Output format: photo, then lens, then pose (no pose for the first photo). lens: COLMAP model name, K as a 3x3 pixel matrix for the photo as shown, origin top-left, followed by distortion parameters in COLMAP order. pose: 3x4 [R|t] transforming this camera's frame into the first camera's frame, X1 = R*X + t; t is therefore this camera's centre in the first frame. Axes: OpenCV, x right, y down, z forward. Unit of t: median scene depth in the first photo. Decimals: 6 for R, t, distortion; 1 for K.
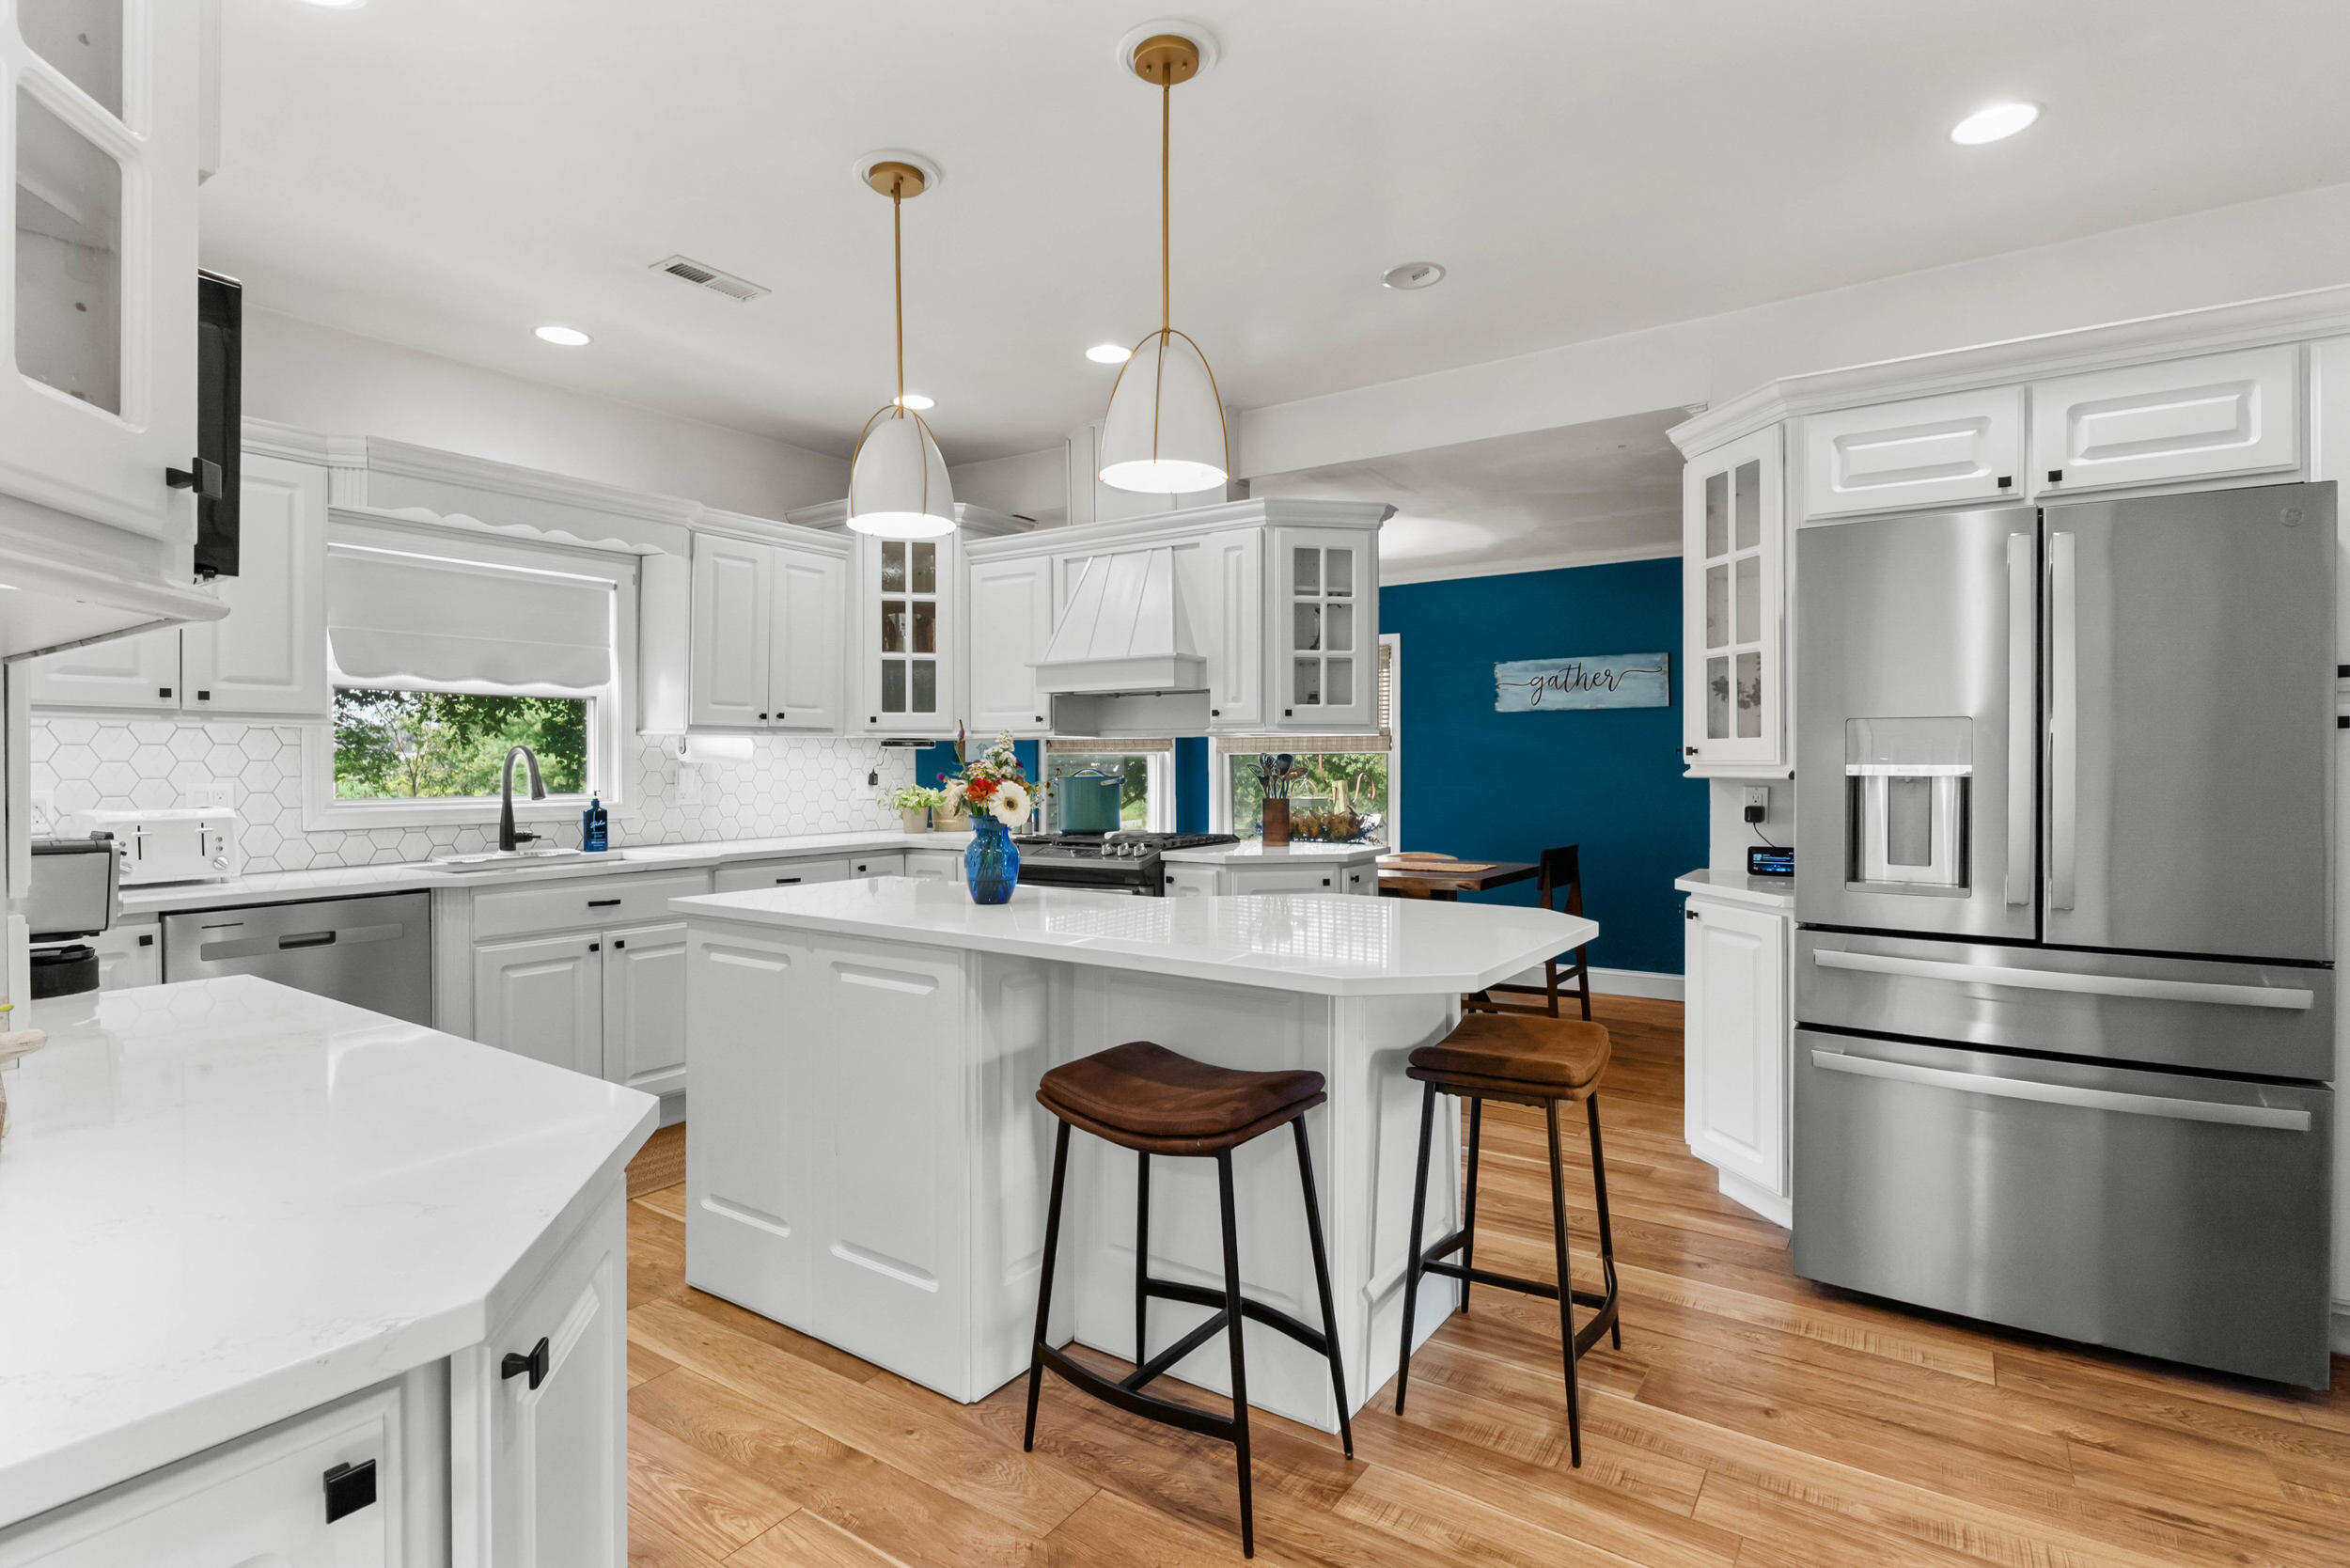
lens RADIAL K [[1188.2, 0, 1174.2], [0, 1188.2, 766.6], [0, 0, 1]] dist [-0.001392, -0.001648]
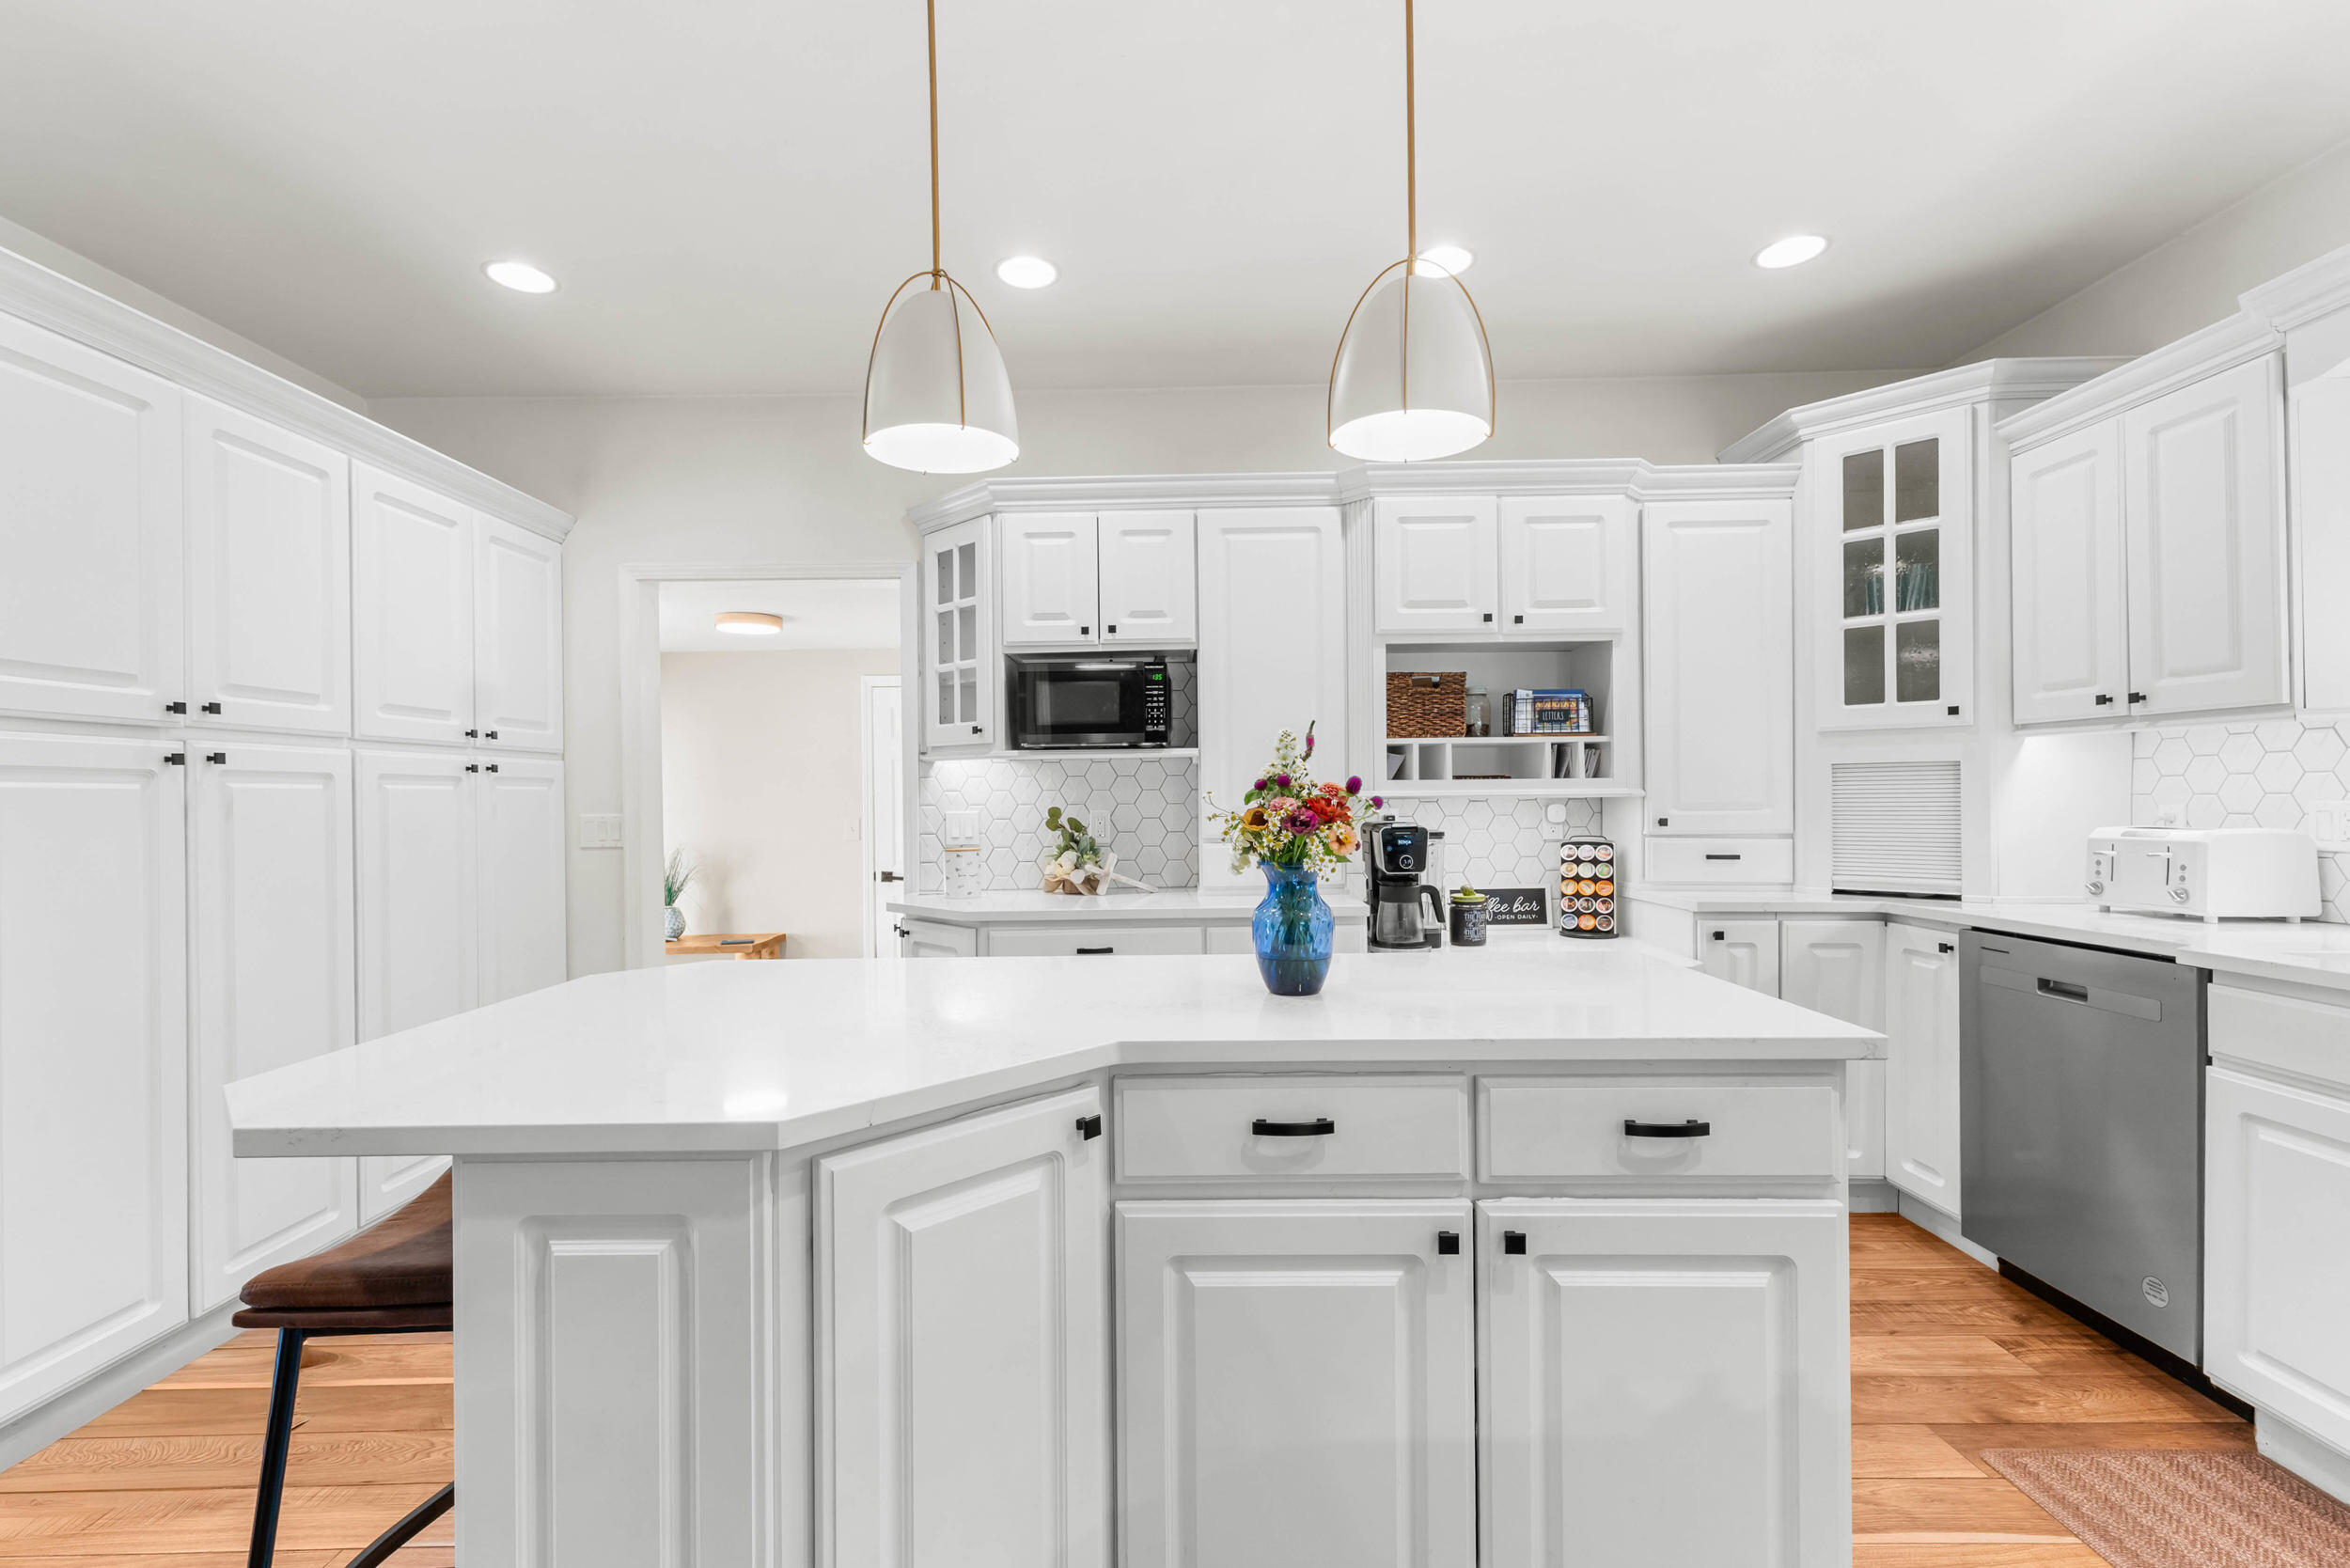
lens RADIAL K [[1016.0, 0, 1186.4], [0, 1016.0, 800.7], [0, 0, 1]] dist [0.009684, -0.002803]
pose [[-0.826744, 0.011582, -0.562459, 0.128057], [0.009084, 0.999933, 0.007239, 0.002649], [0.562505, 0.000876, -0.826794, 0.906430]]
